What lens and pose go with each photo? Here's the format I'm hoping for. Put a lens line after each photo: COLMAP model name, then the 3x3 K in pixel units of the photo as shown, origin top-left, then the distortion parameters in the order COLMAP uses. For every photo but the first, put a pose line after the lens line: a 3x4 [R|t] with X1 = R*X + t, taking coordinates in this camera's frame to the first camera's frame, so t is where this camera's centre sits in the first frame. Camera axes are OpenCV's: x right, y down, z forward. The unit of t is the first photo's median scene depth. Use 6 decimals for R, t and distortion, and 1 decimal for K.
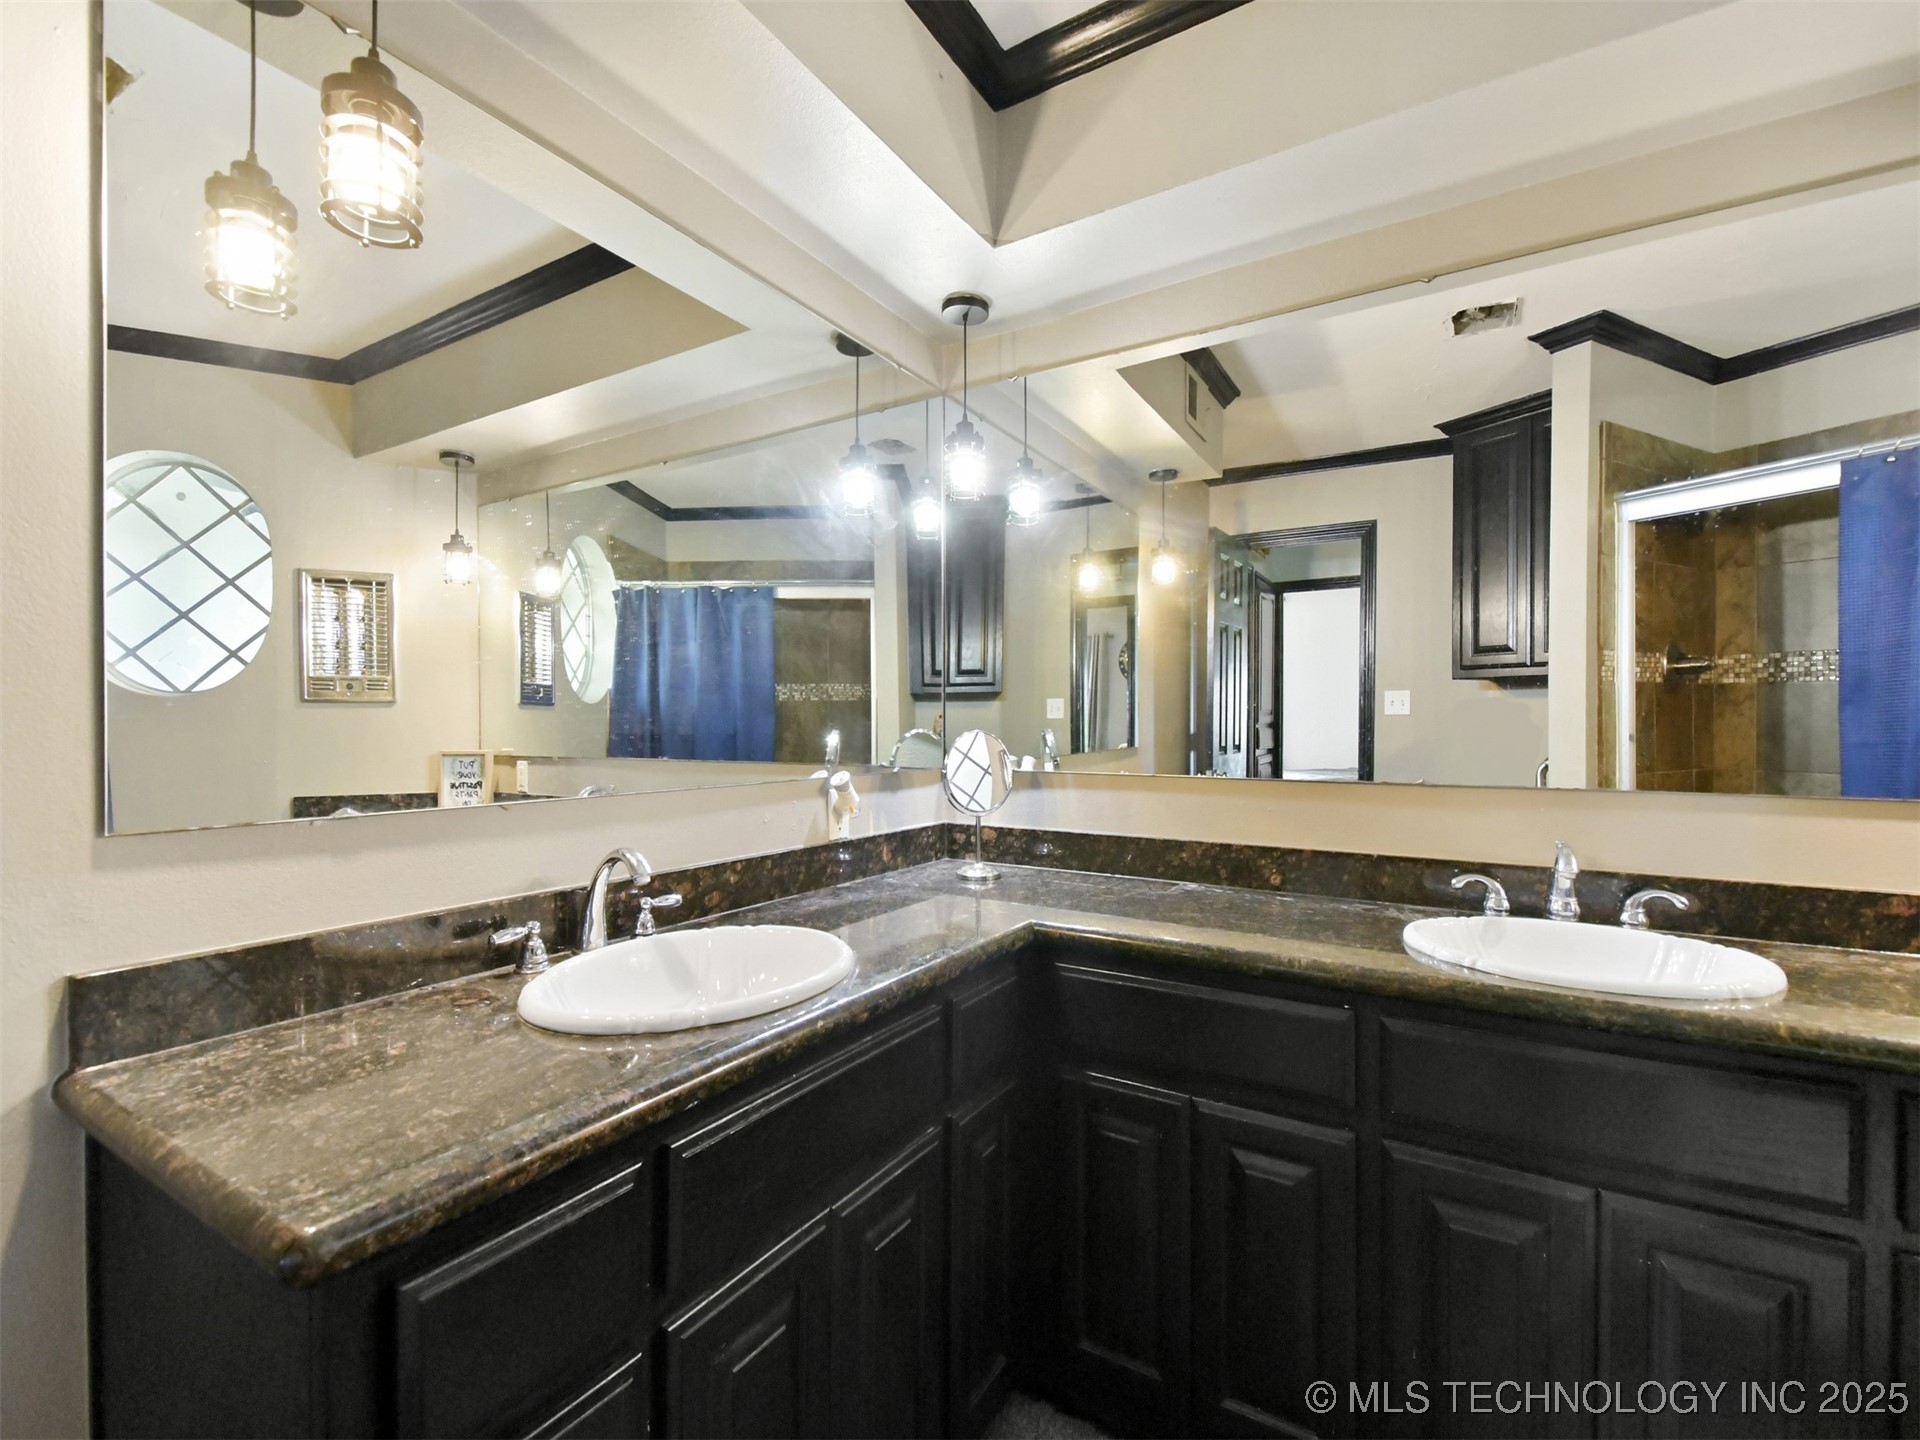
lens RADIAL K [[840.7, 0, 960.0], [0, 840.7, 720.0], [0, 0, 1]] dist [0.002120, -0.000064]
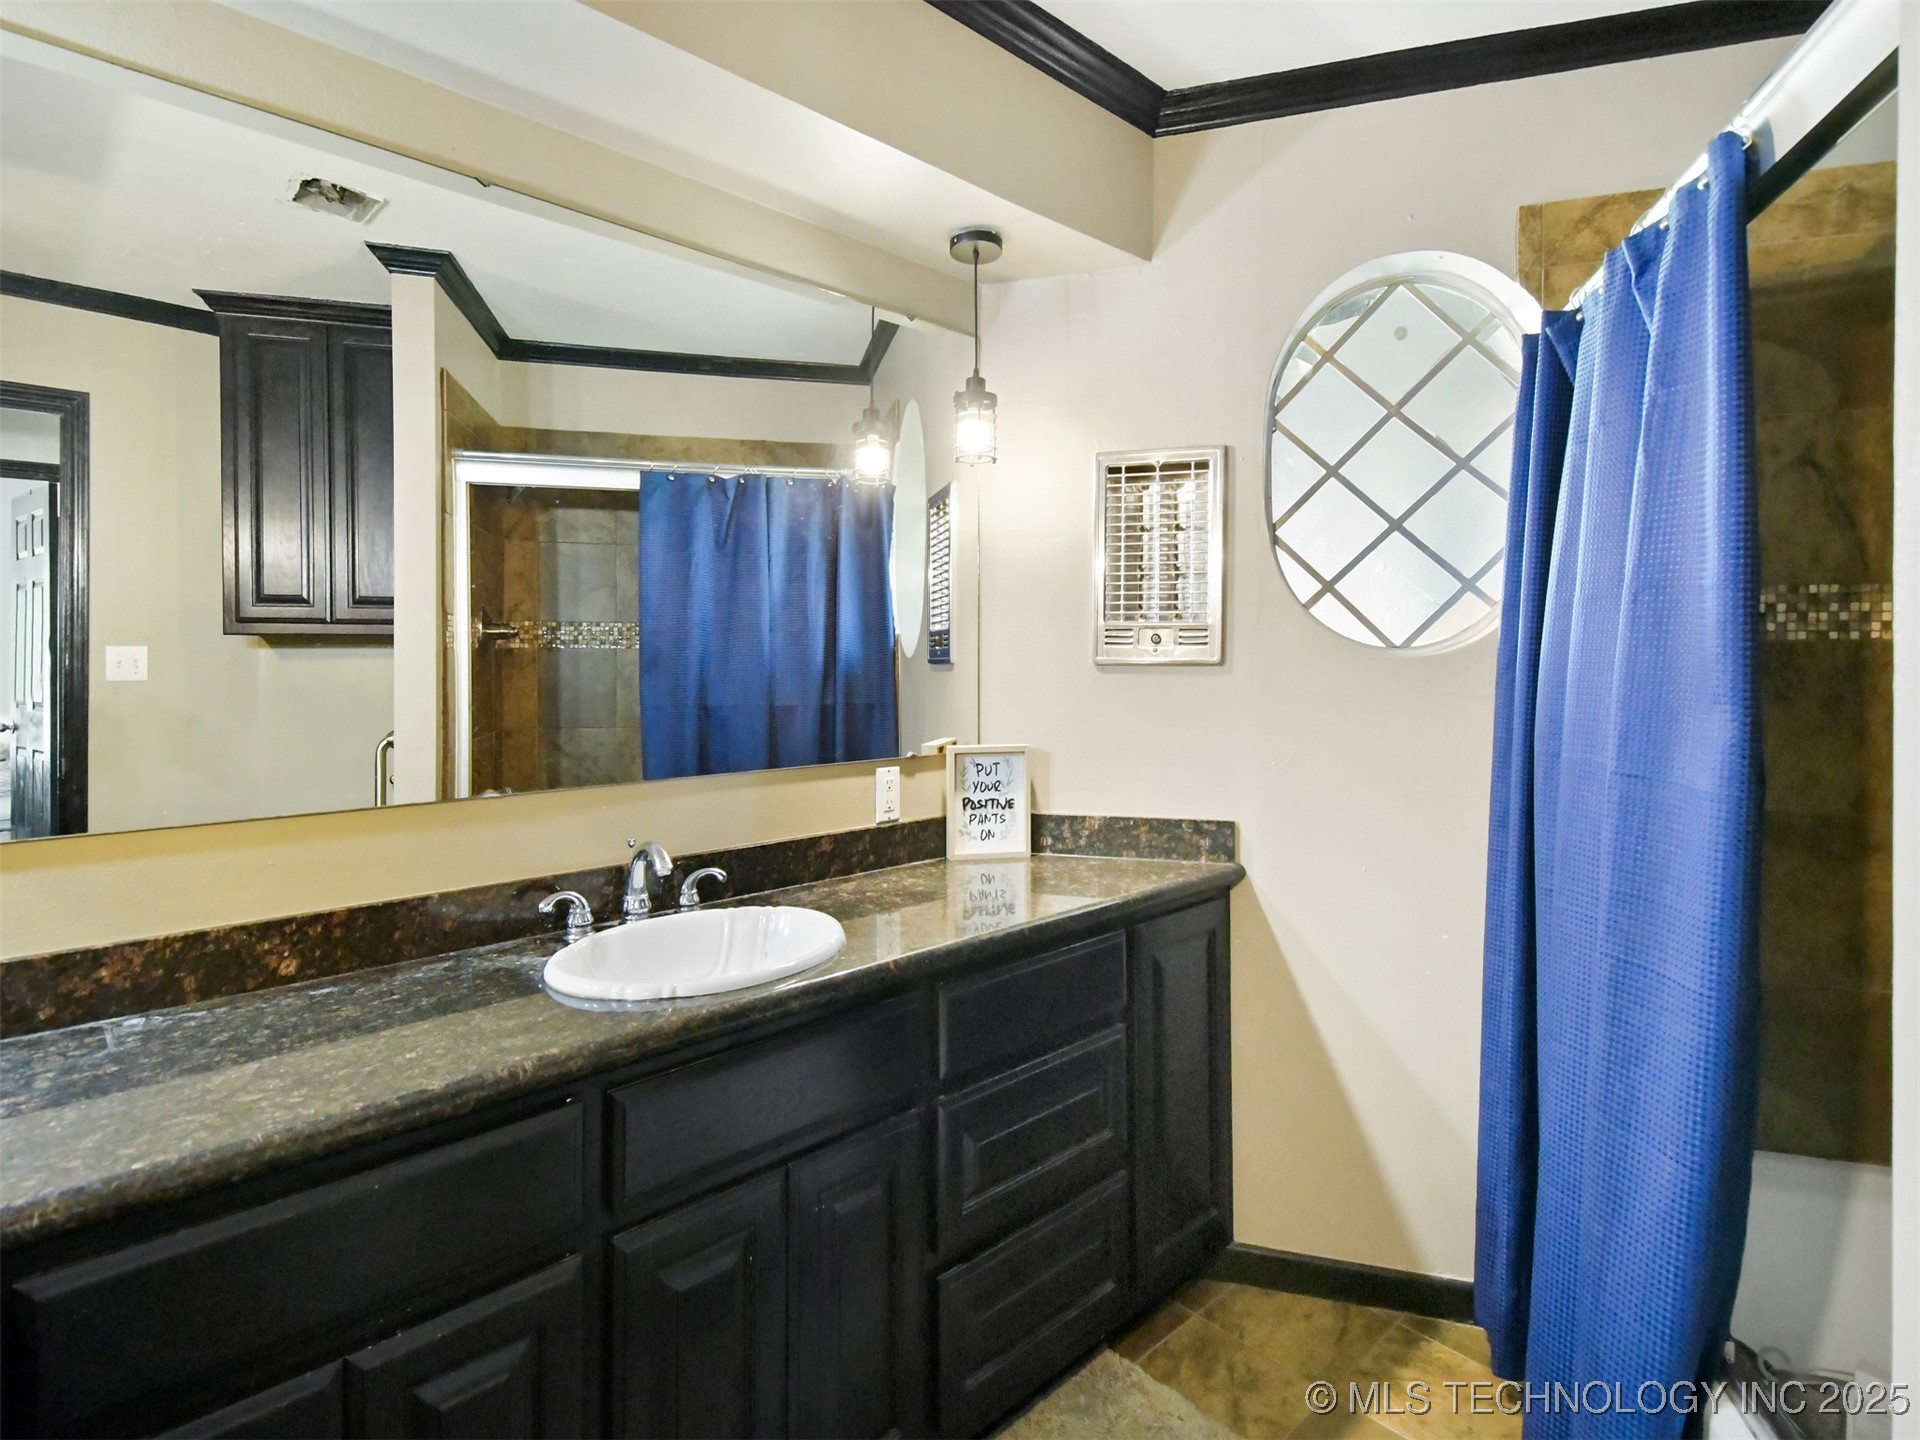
lens RADIAL K [[973.3, 0, 961.9], [0, 973.3, 664.6], [0, 0, 1]] dist [0.023625, -0.000624]
pose [[0.259742, -0.003035, 0.965673, -0.138915], [0.001352, 0.999995, 0.002779, -0.029507], [-0.965677, 0.000584, 0.259745, 0.165354]]
